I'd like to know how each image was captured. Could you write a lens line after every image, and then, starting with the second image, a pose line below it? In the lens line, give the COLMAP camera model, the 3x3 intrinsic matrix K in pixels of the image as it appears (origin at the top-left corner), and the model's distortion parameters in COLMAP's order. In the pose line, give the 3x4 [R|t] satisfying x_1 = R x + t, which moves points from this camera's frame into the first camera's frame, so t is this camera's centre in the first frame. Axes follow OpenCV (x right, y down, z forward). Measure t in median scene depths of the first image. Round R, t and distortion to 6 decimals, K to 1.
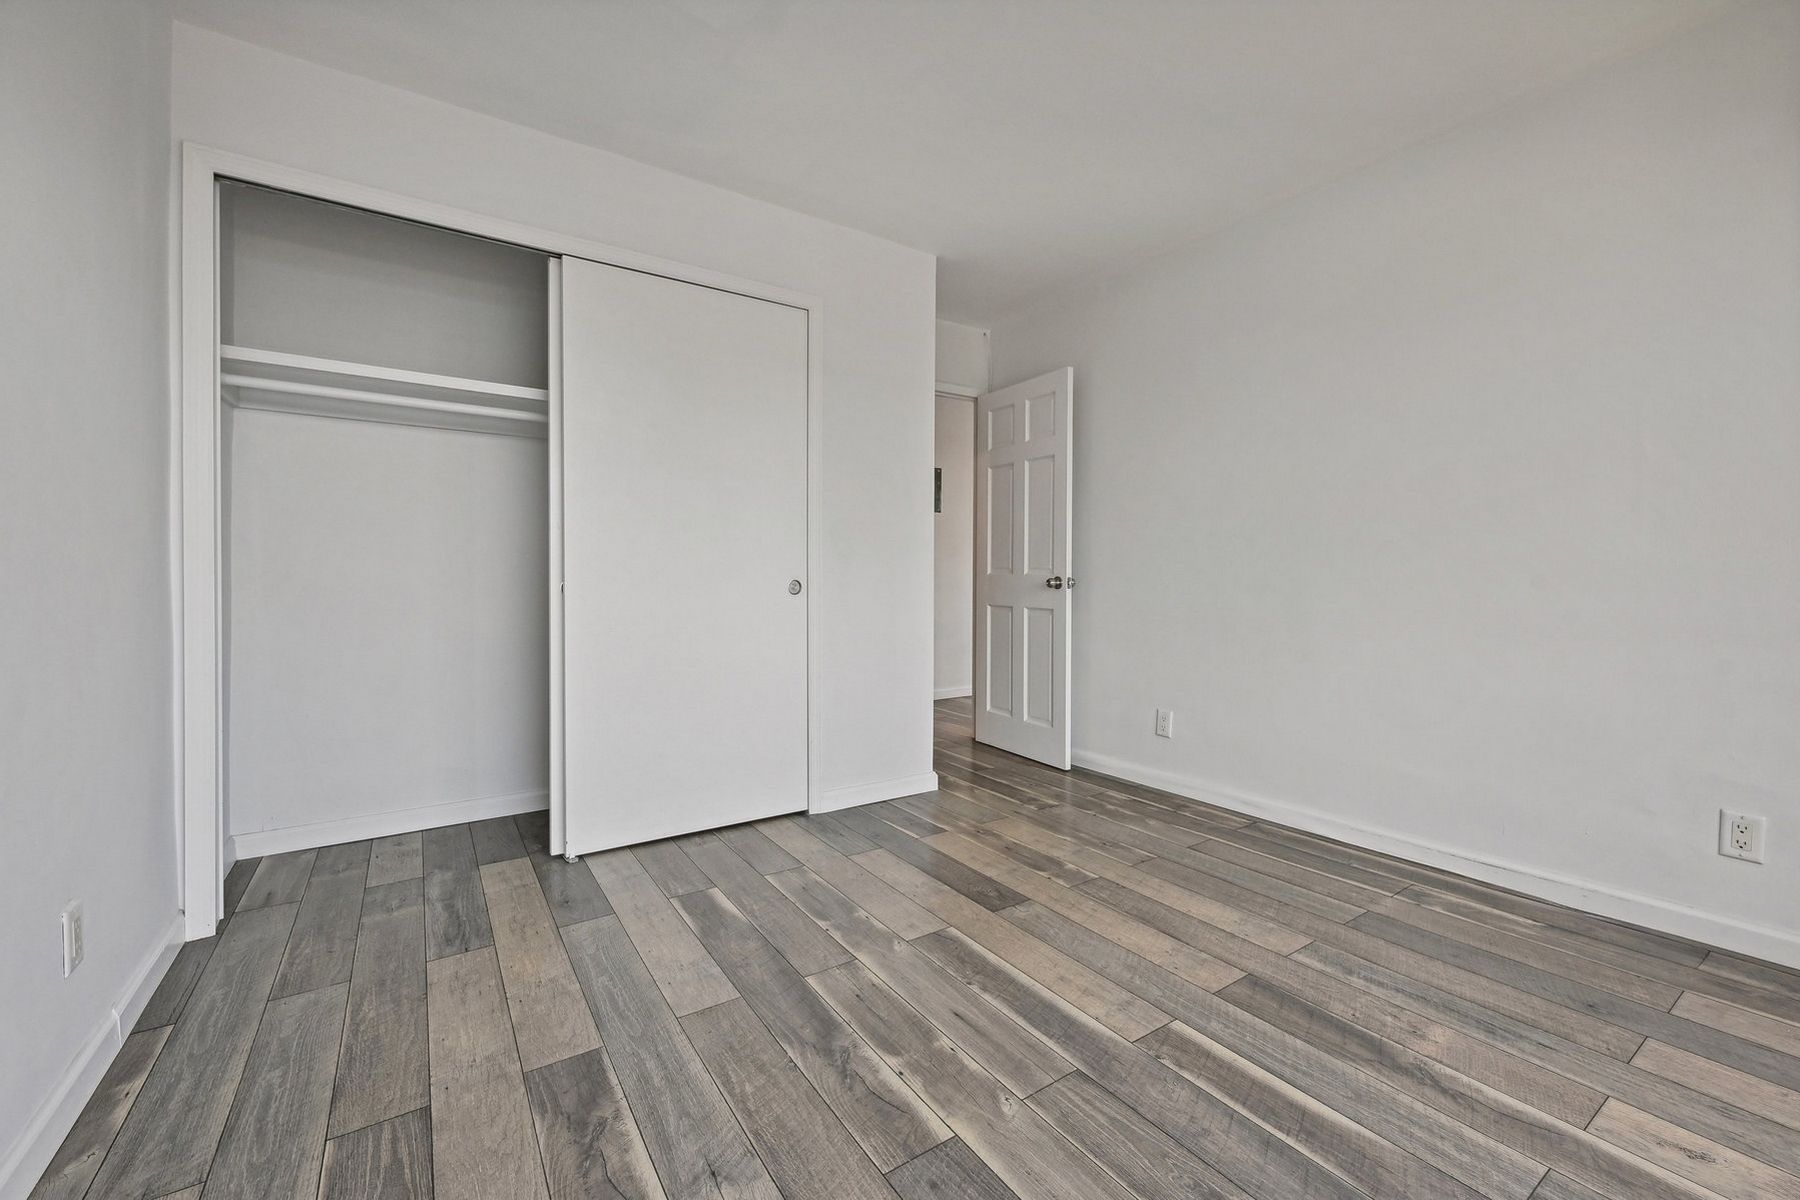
lens RADIAL K [[733.3, 0, 900.1], [0, 733.3, 586.1], [0, 0, 1]] dist [0.000325, 0.000426]
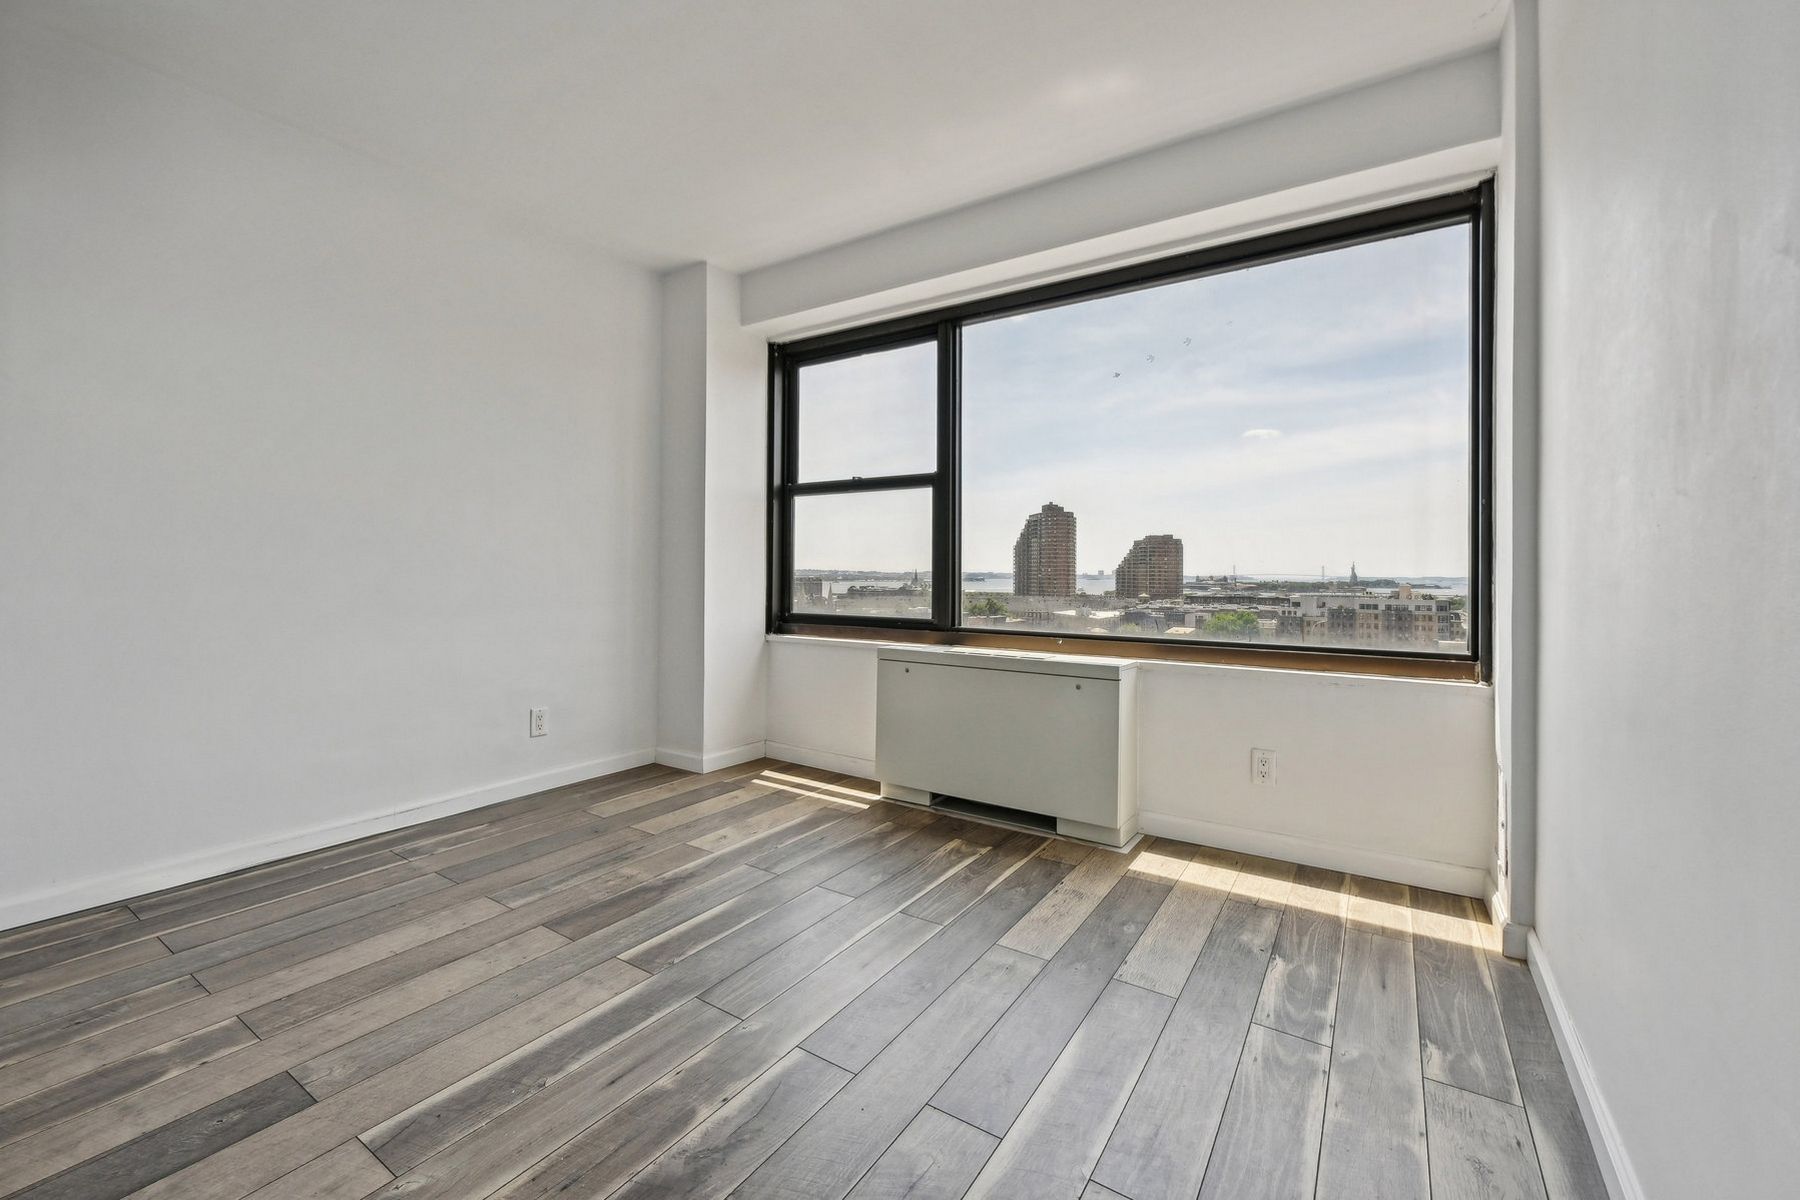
lens RADIAL K [[733.3, 0, 900.1], [0, 733.3, 586.1], [0, 0, 1]] dist [0.000325, 0.000426]
pose [[-0.377892, -0.024682, 0.925520, -0.710590], [0.005233, 0.999572, 0.028794, -0.014661], [-0.925835, 0.015724, -0.377601, 0.861901]]
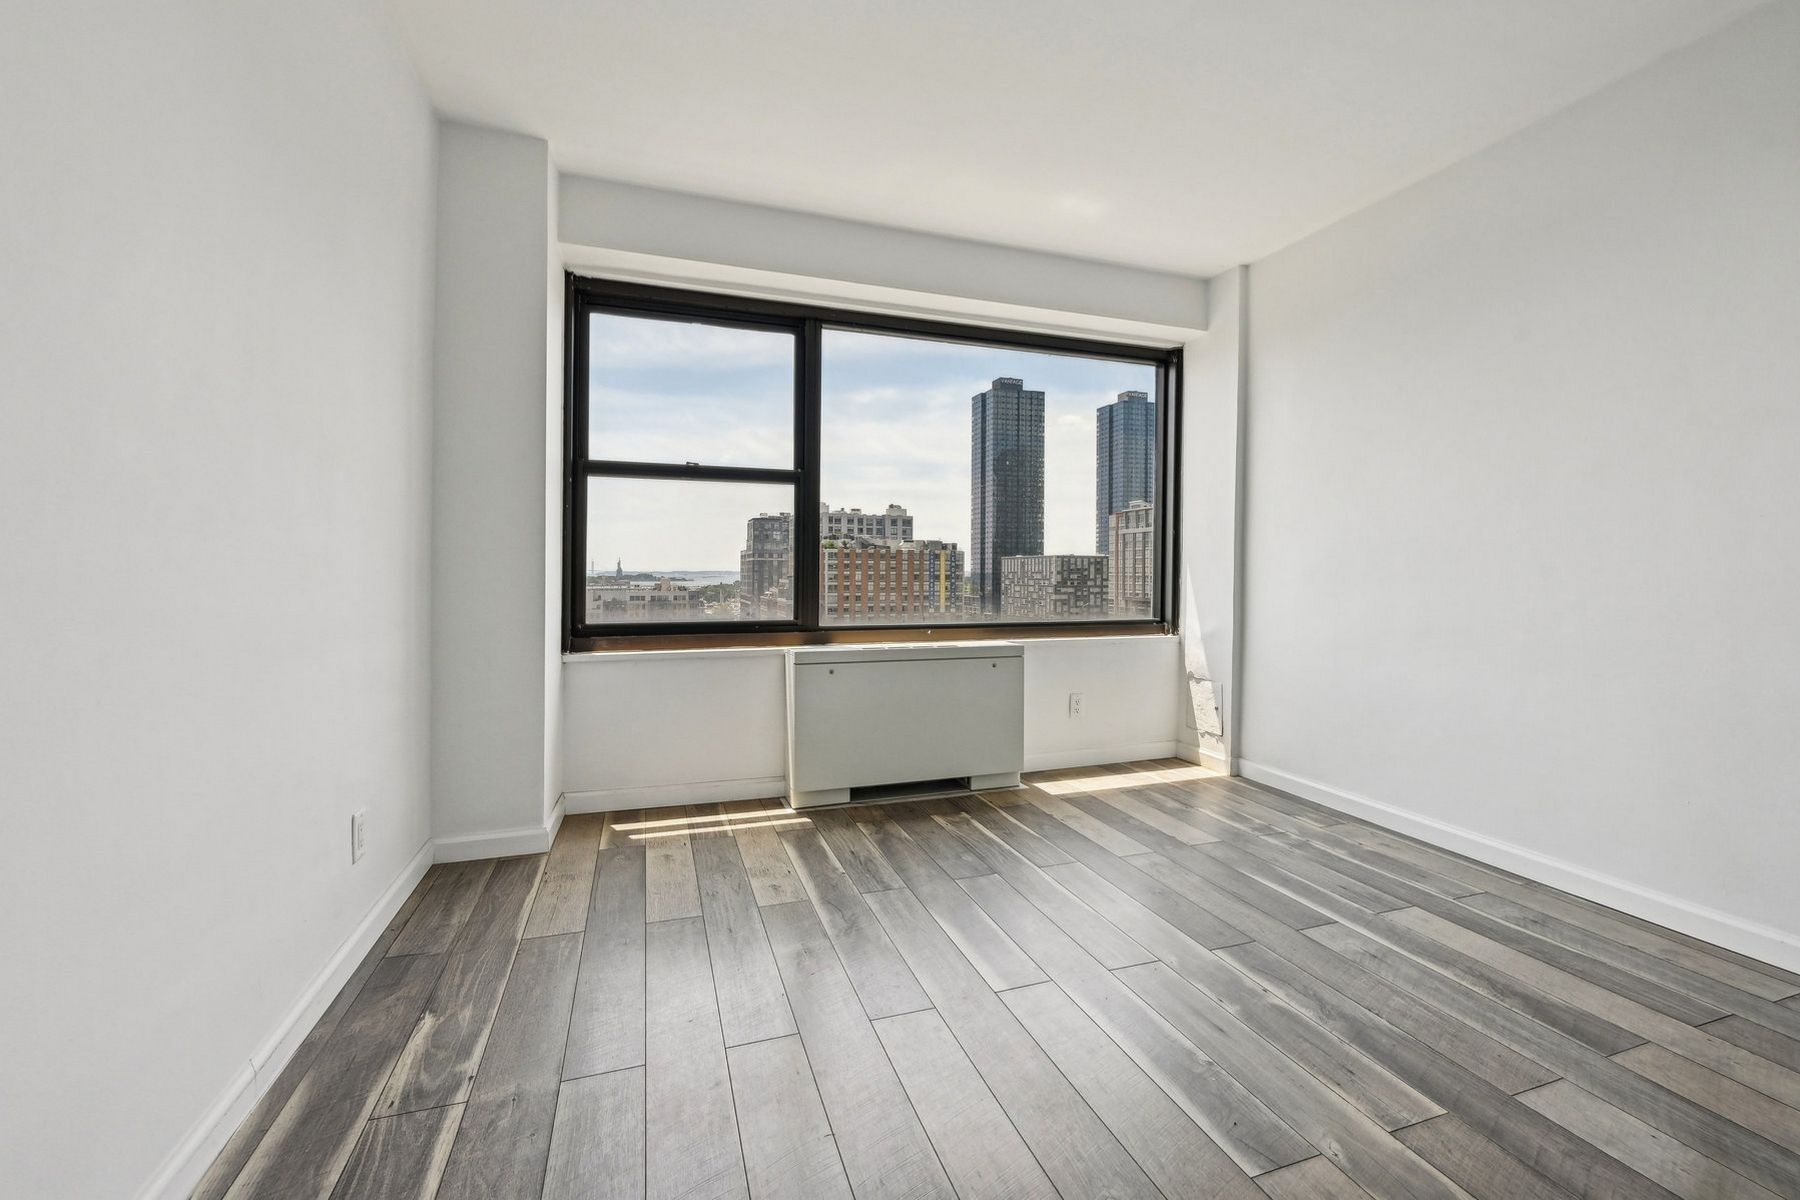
lens RADIAL K [[740.0, 0, 895.4], [0, 740.0, 590.2], [0, 0, 1]] dist [-0.000425, 0.000071]
pose [[-0.965393, -0.016052, 0.260305, 0.212177], [-0.005549, 0.999142, 0.041032, -0.026679], [-0.260740, 0.038167, -0.964654, 1.742430]]
